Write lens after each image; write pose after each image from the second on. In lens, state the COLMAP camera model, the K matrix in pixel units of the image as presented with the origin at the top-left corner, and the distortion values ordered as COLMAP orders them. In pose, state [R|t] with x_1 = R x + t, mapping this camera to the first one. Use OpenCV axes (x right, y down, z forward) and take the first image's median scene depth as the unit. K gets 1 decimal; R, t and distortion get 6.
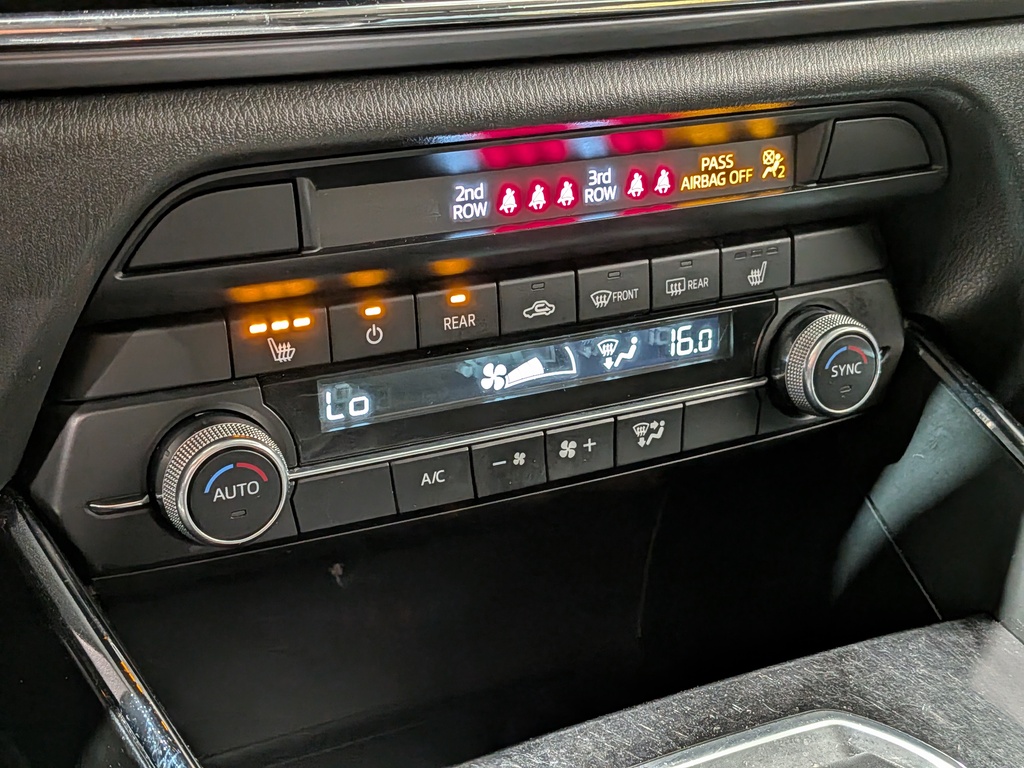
lens RADIAL K [[1576.1, 0, 506.4], [0, 1576.1, 379.3], [0, 0, 1]] dist [0.142133, 0.000000]
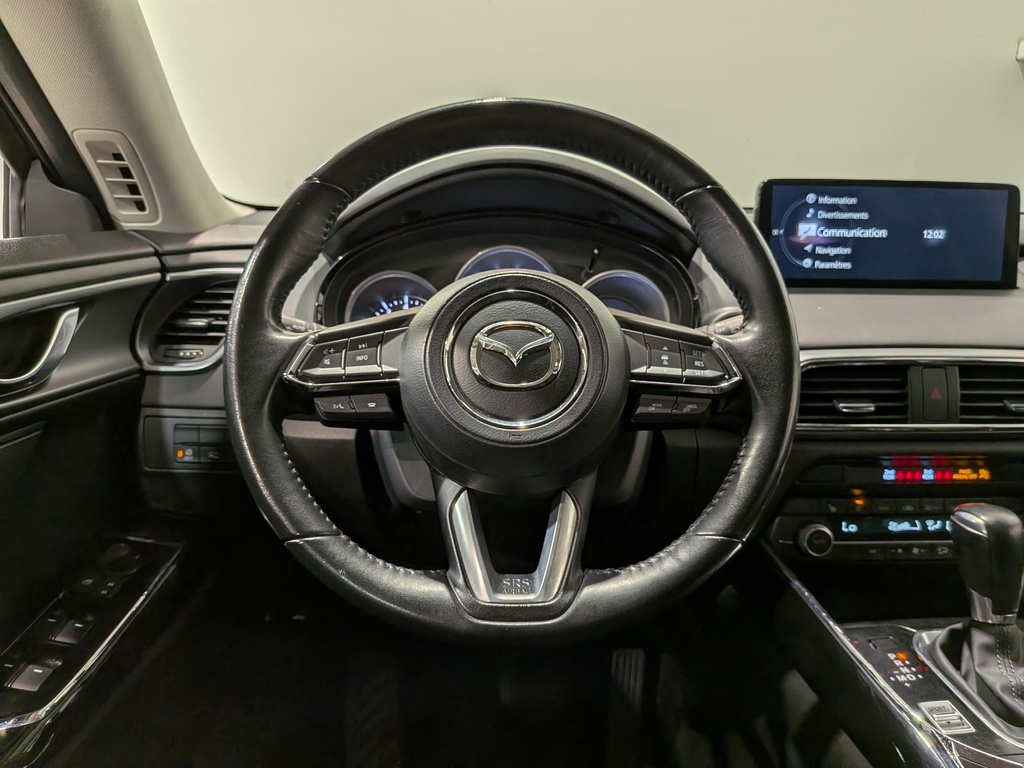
lens RADIAL K [[759.4, 0, 516.4], [0, 759.4, 389.9], [0, 0, 1]] dist [0.047468, -0.080328]
pose [[0.891234, 0.038071, -0.451944, 0.002841], [-0.150357, 0.964921, -0.215221, 0.207478], [0.427896, 0.259765, 0.865694, -0.972554]]
